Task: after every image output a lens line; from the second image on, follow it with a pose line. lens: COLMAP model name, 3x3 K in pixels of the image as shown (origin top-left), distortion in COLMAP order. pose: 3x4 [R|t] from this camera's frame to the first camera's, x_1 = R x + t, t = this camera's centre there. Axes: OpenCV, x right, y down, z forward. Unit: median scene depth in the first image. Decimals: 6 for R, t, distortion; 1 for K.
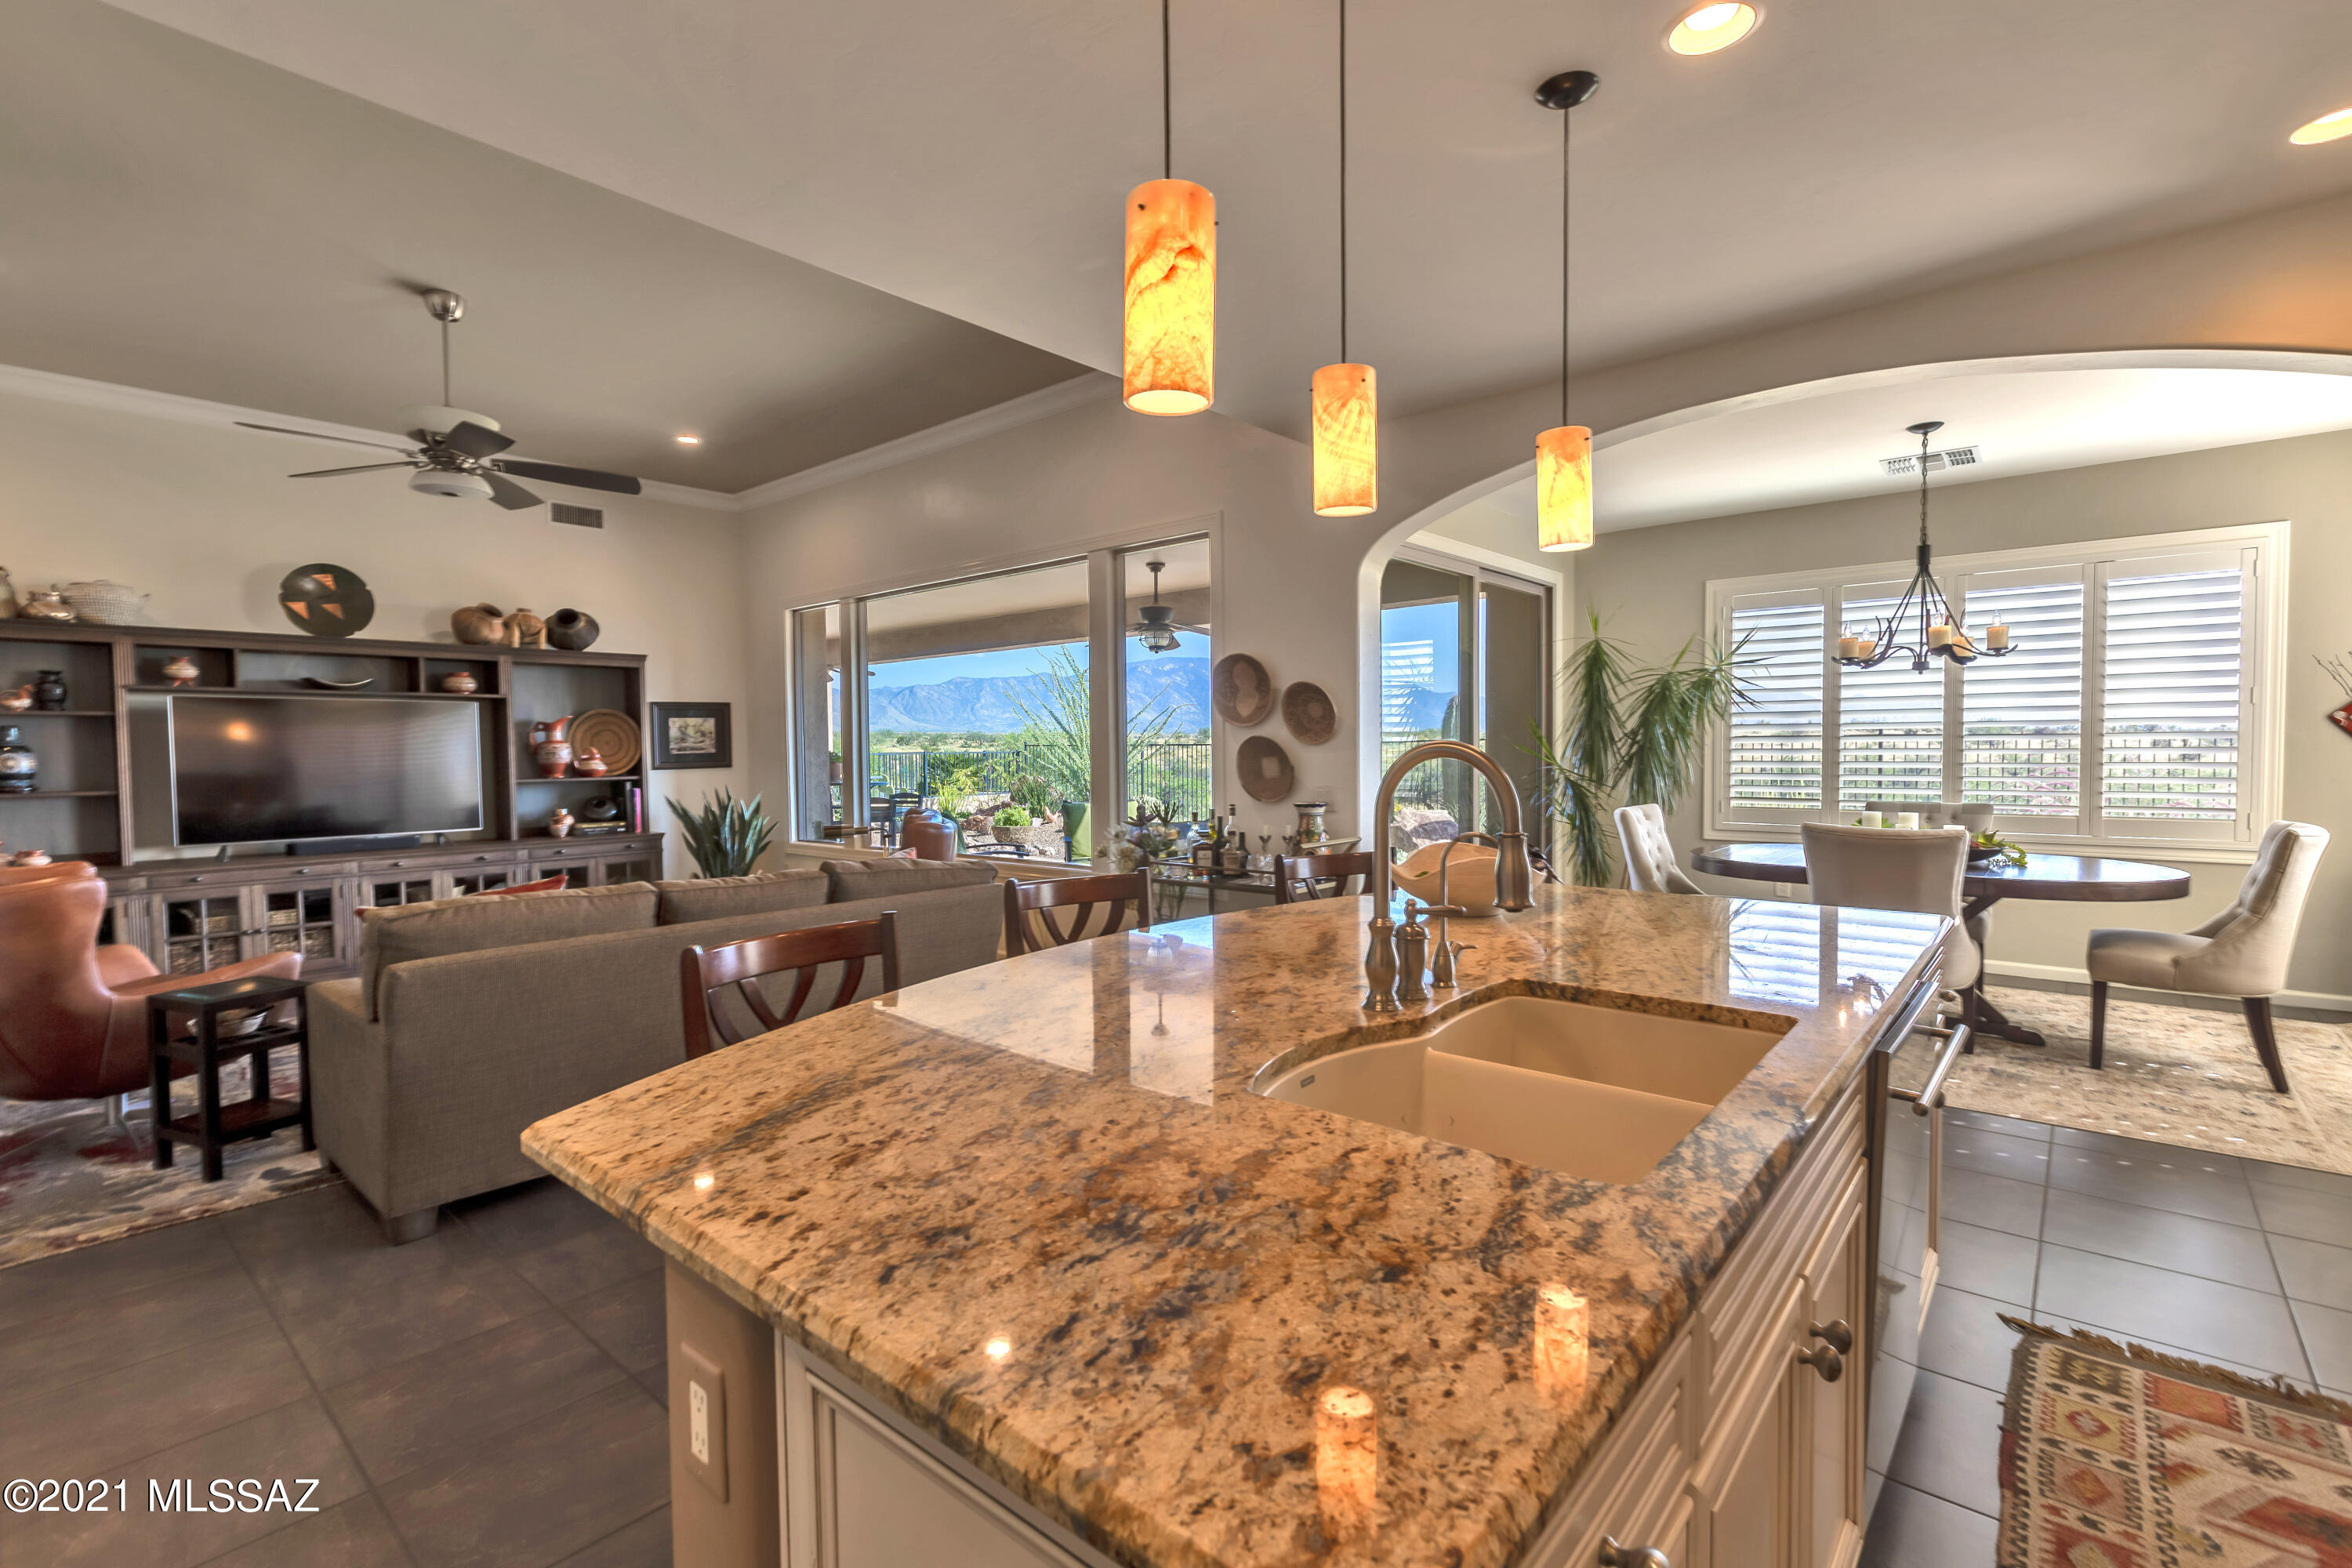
lens RADIAL K [[1051.2, 0, 1172.0], [0, 1051.2, 787.7], [0, 0, 1]] dist [0.003653, -0.000934]
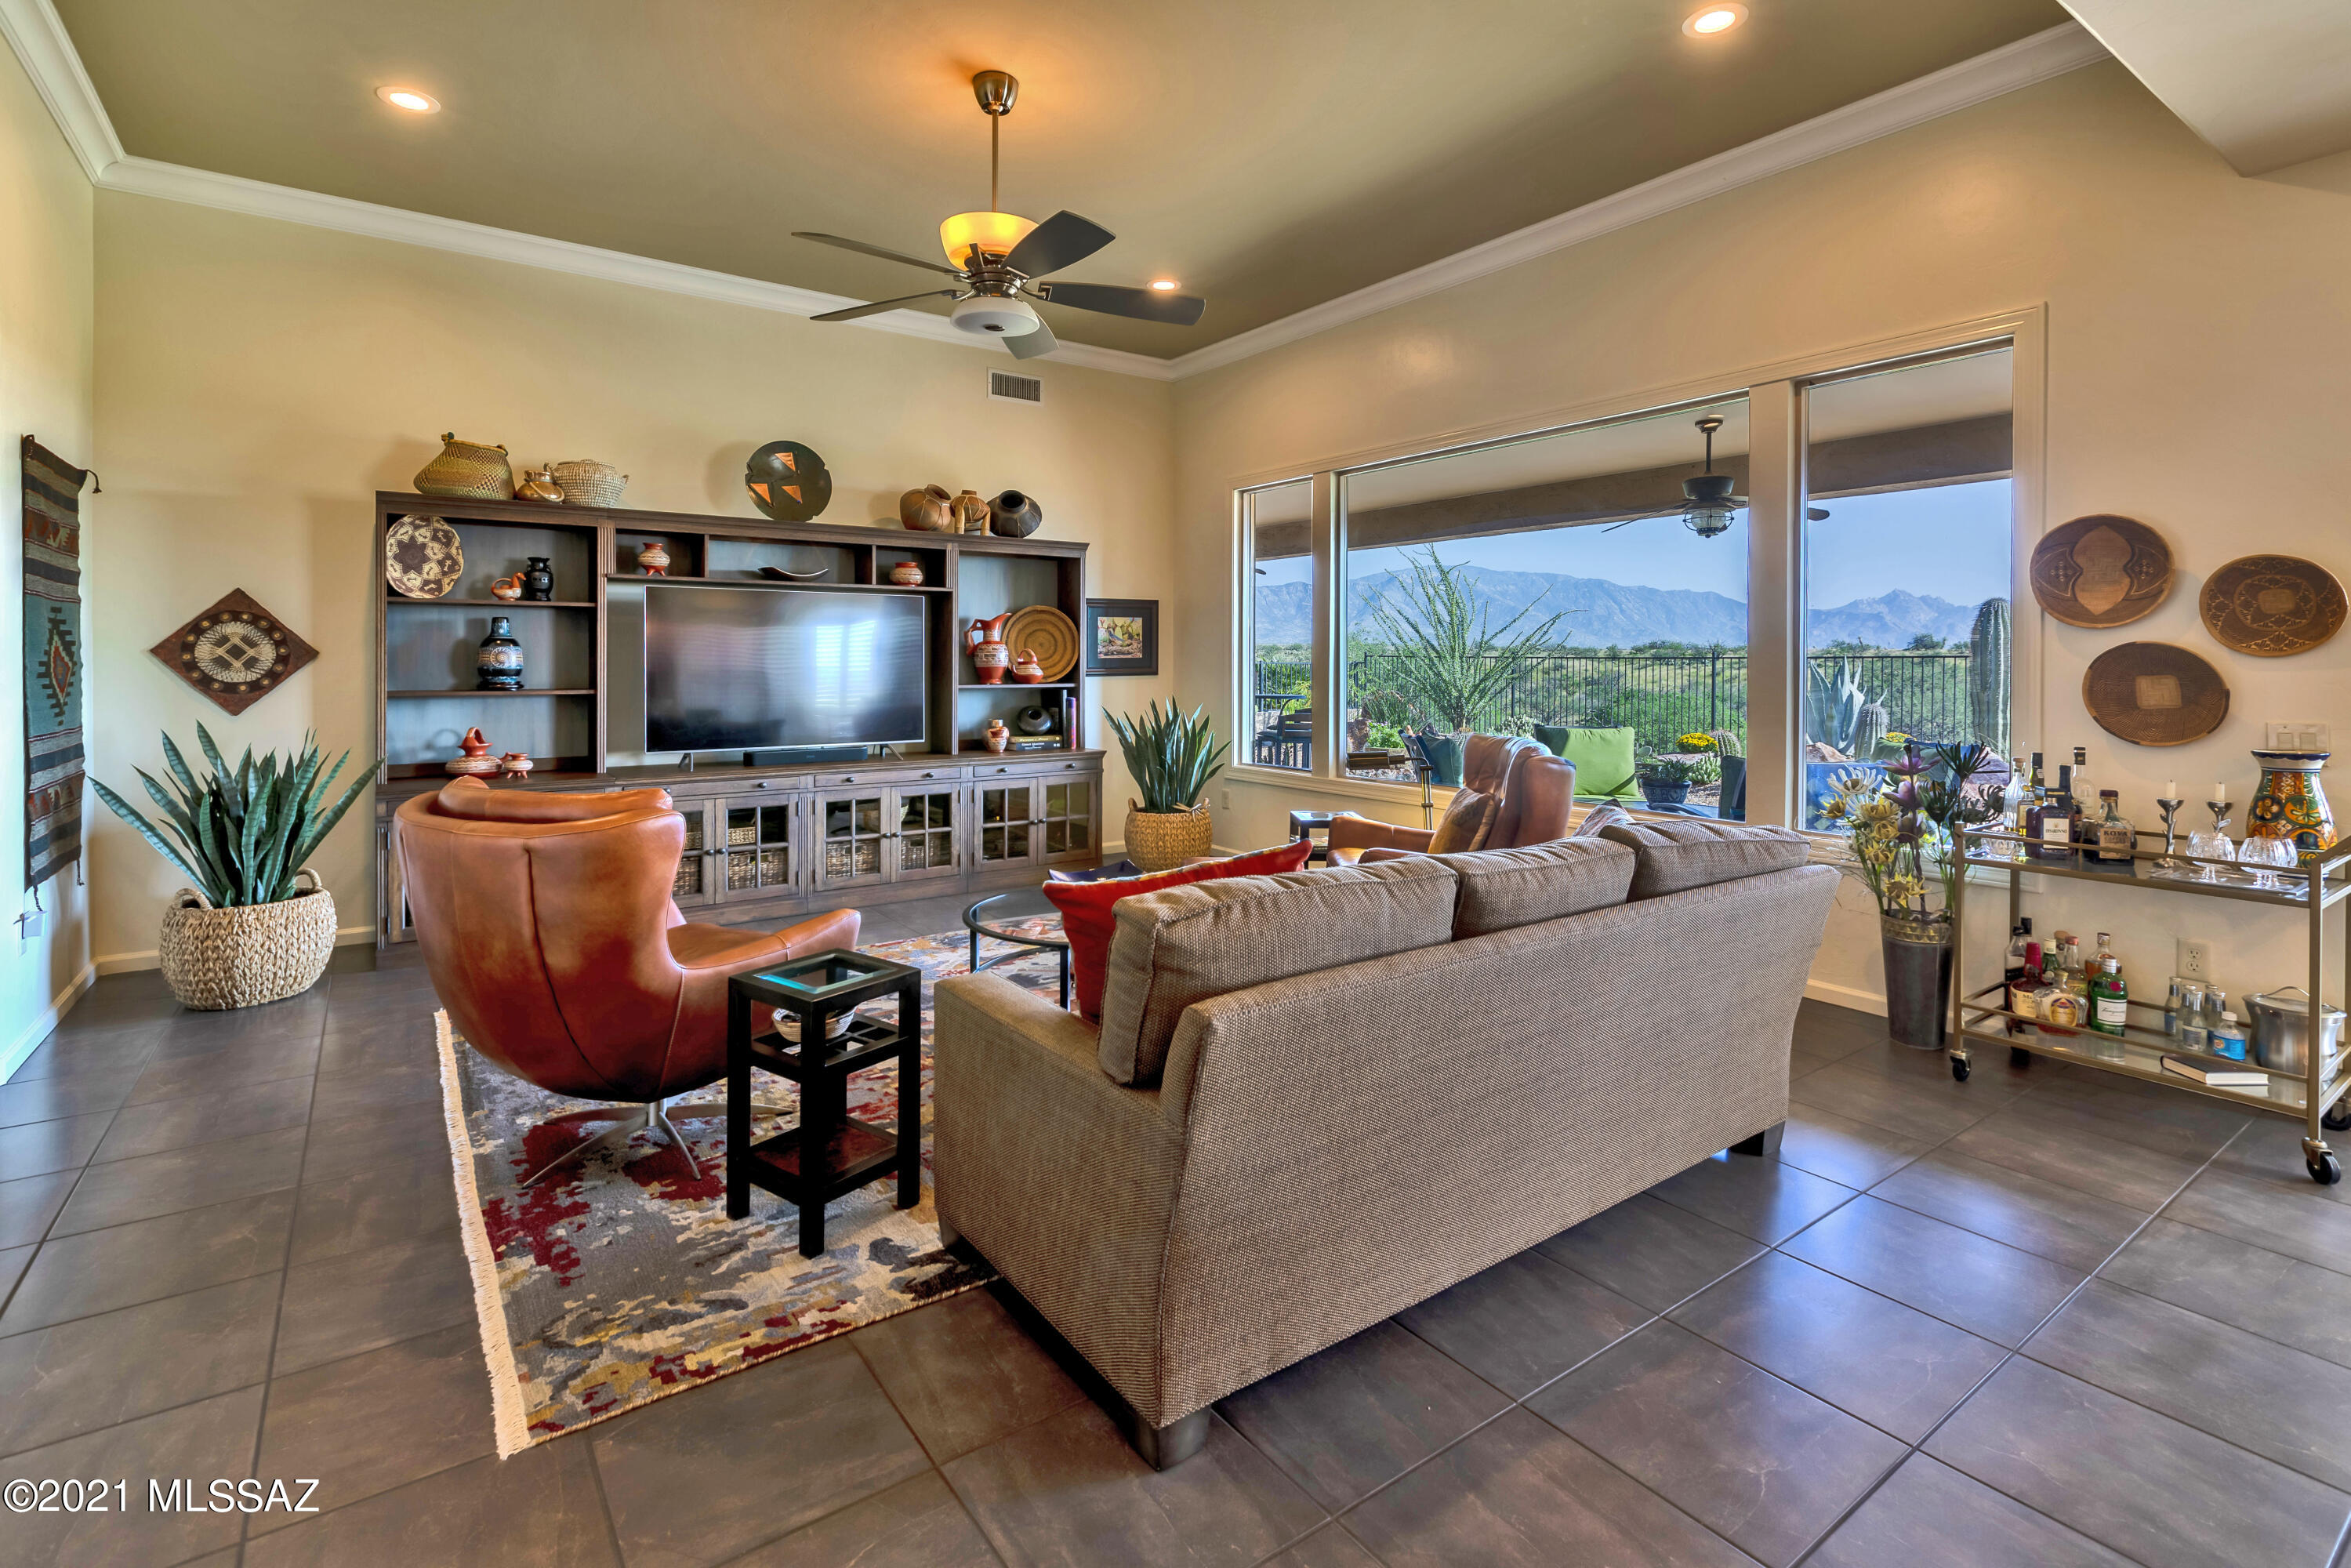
lens RADIAL K [[1089.3, 0, 1180.0], [0, 1089.3, 671.7], [0, 0, 1]] dist [0.001717, 0.002443]
pose [[0.974884, 0.017101, -0.222054, -0.282607], [-0.023008, 0.999446, -0.024041, -0.001480], [0.221520, 0.028547, 0.974738, 0.183898]]
